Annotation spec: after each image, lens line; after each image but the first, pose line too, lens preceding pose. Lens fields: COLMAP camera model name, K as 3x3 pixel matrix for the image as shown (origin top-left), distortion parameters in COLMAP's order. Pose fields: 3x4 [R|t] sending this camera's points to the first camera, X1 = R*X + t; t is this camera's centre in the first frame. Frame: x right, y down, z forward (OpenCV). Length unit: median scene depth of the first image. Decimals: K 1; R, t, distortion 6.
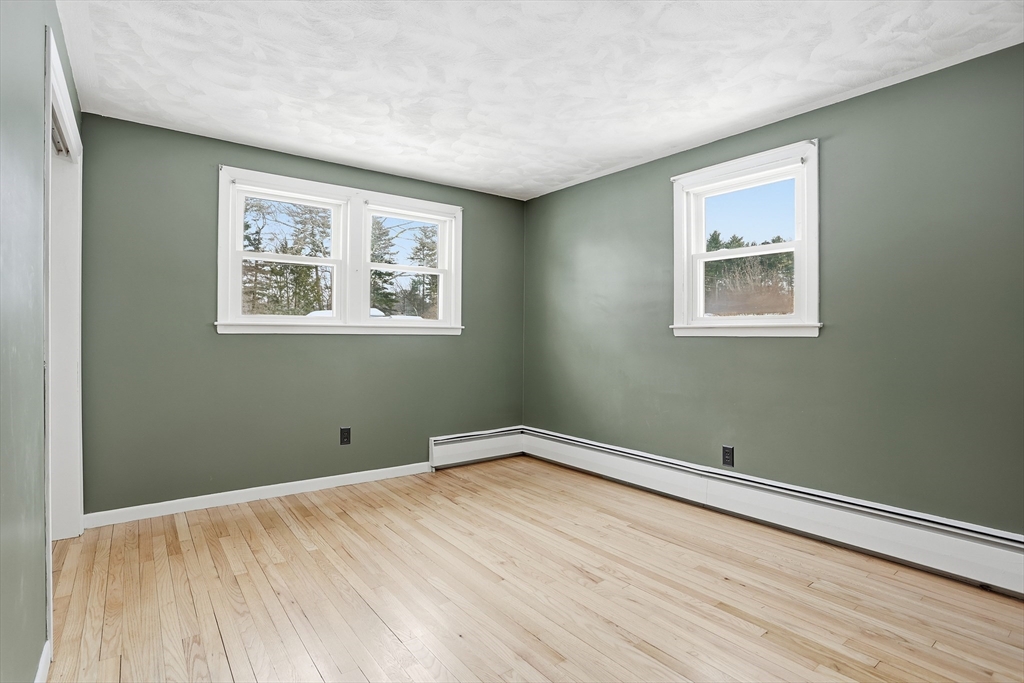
lens RADIAL K [[499.3, 0, 516.9], [0, 499.3, 344.6], [0, 0, 1]] dist [-0.080492, 0.033240]
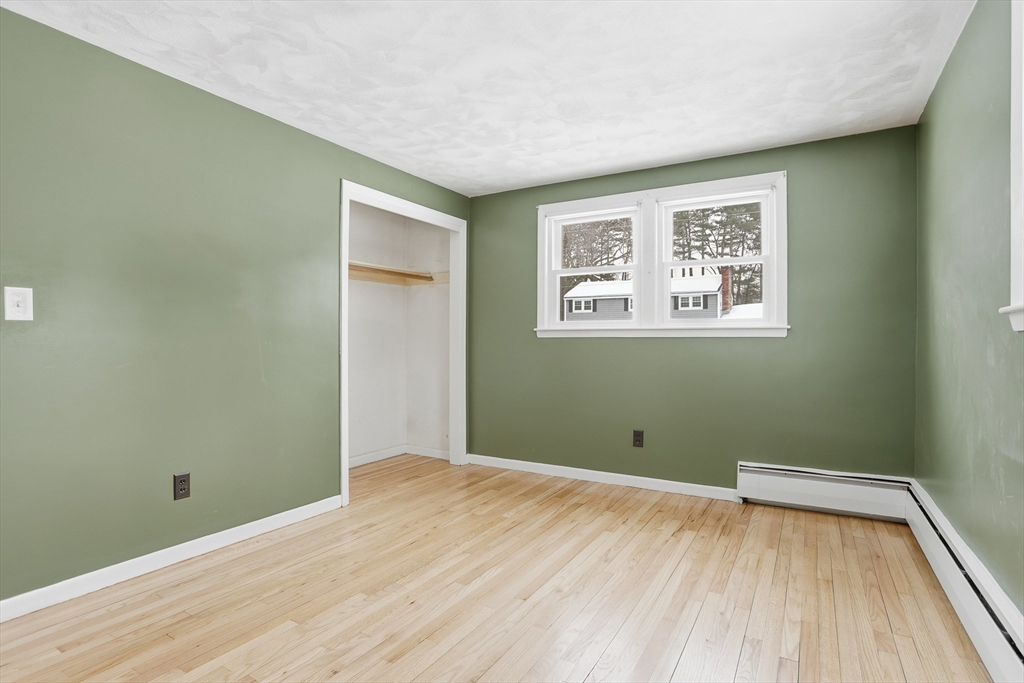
lens RADIAL K [[503.5, 0, 515.1], [0, 503.5, 346.1], [0, 0, 1]] dist [-0.078809, 0.038147]
pose [[0.380713, 0.004785, -0.924681, 0.587417], [-0.014829, 0.999890, -0.000931, 0.002469], [0.924574, 0.014067, 0.380742, 0.445448]]
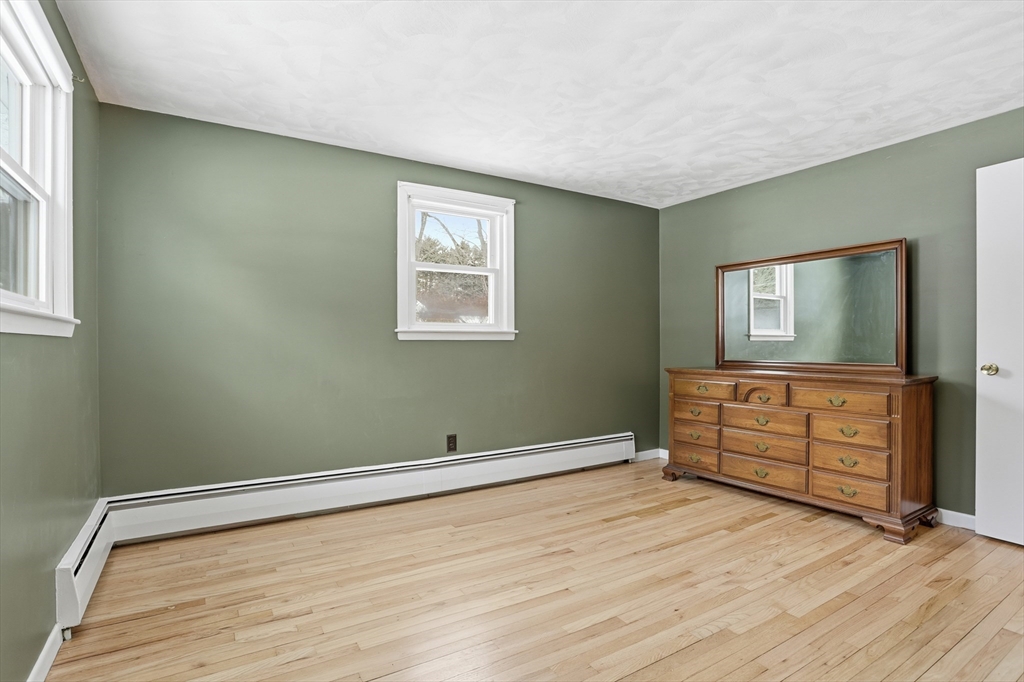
lens RADIAL K [[522.8, 0, 500.3], [0, 522.8, 343.7], [0, 0, 1]] dist [-0.083921, 0.045808]
pose [[0.119511, -0.013419, 0.992742, -0.757727], [0.017936, 0.999775, 0.011355, -0.018749], [-0.992671, 0.016449, 0.119724, 0.717042]]
